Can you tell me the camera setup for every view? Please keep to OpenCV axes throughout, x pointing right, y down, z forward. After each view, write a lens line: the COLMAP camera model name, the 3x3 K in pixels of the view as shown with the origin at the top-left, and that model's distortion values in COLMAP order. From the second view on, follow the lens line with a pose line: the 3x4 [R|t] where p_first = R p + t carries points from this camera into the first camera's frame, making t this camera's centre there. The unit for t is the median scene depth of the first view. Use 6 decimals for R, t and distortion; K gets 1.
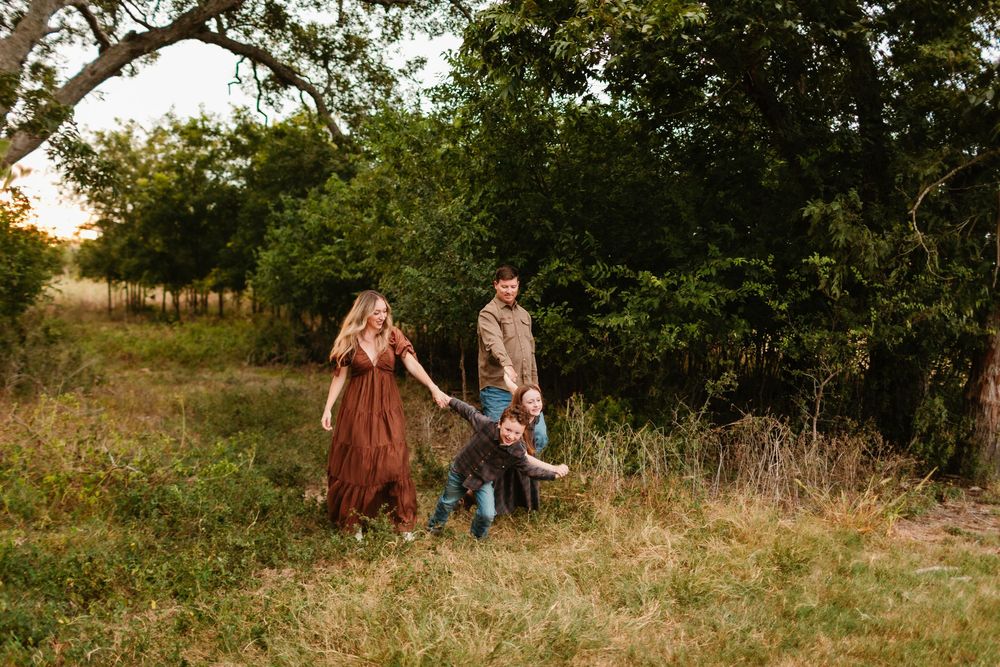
lens RADIAL K [[955.5, 0, 509.4], [0, 955.5, 330.0], [0, 0, 1]] dist [0.003278, 0.000000]
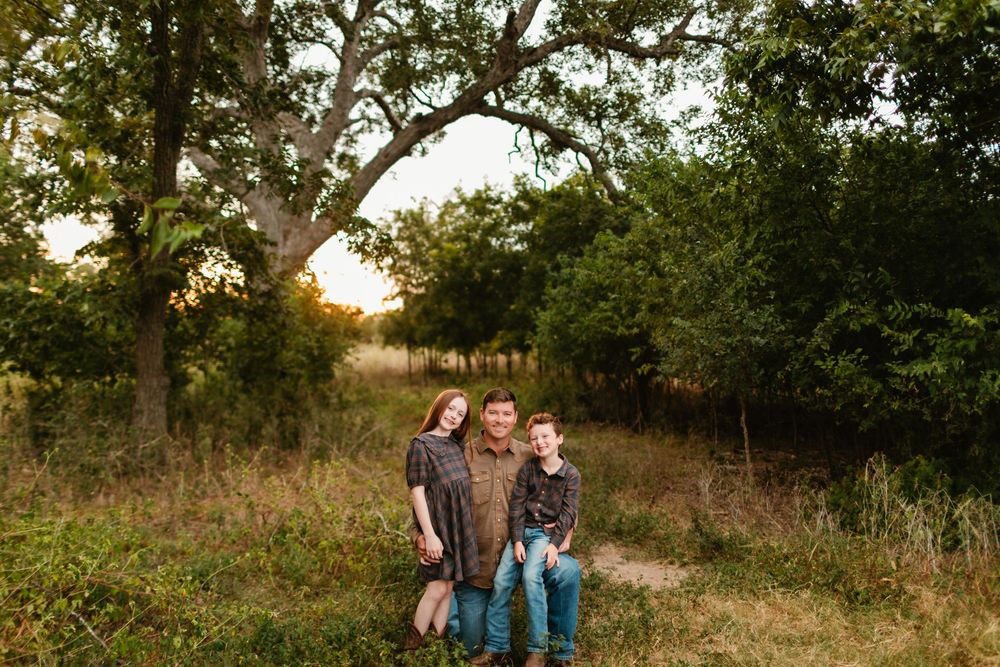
lens RADIAL K [[955.5, 0, 500.4], [0, 955.5, 328.5], [0, 0, 1]] dist [0.003278, 0.000000]
pose [[0.951529, -0.048568, -0.303698, 0.006303], [0.030178, 0.997431, -0.064961, -0.000386], [0.306073, 0.052647, 0.950551, 0.029971]]
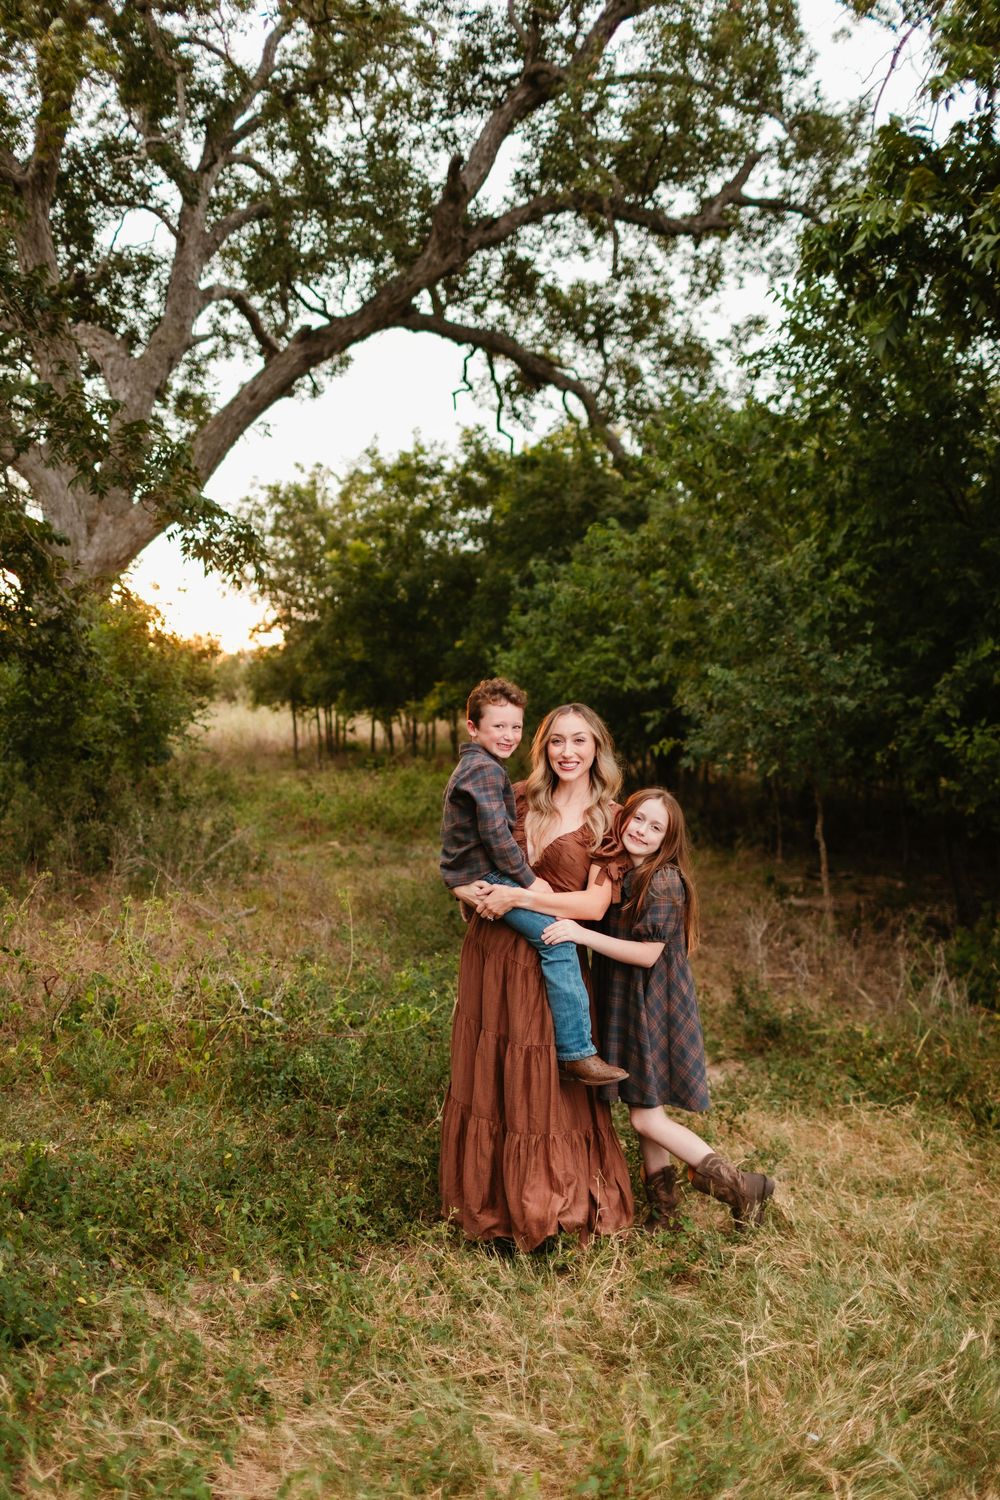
lens RADIAL K [[1521.9, 0, 461.1], [0, 1521.9, 782.1], [0, 0, 1]] dist [0.003431, 0.000000]
pose [[0.954926, -0.026732, -0.295639, 0.008592], [0.029348, 0.999560, 0.004412, -0.002292], [0.295391, -0.012889, 0.955290, 0.038436]]
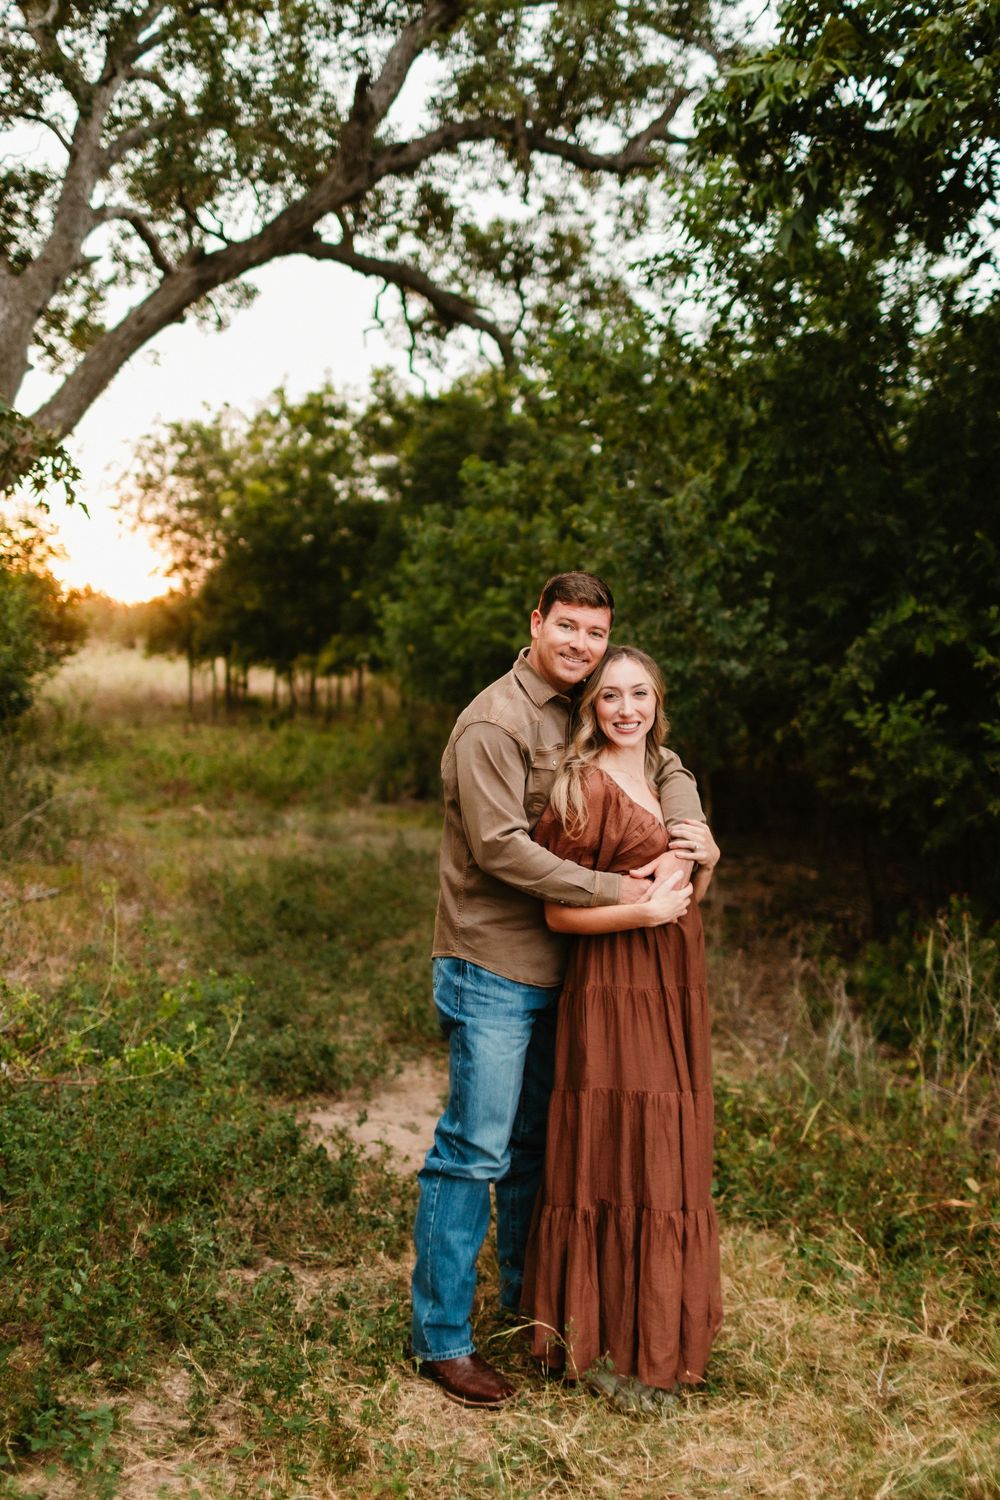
lens RADIAL K [[1521.9, 0, 463.1], [0, 1521.9, 712.9], [0, 0, 1]] dist [0.003431, 0.000000]
pose [[0.968193, -0.003344, -0.250184, 0.012737], [0.000368, 0.999929, -0.011940, -0.005468], [0.250206, 0.011469, 0.968125, 0.128217]]
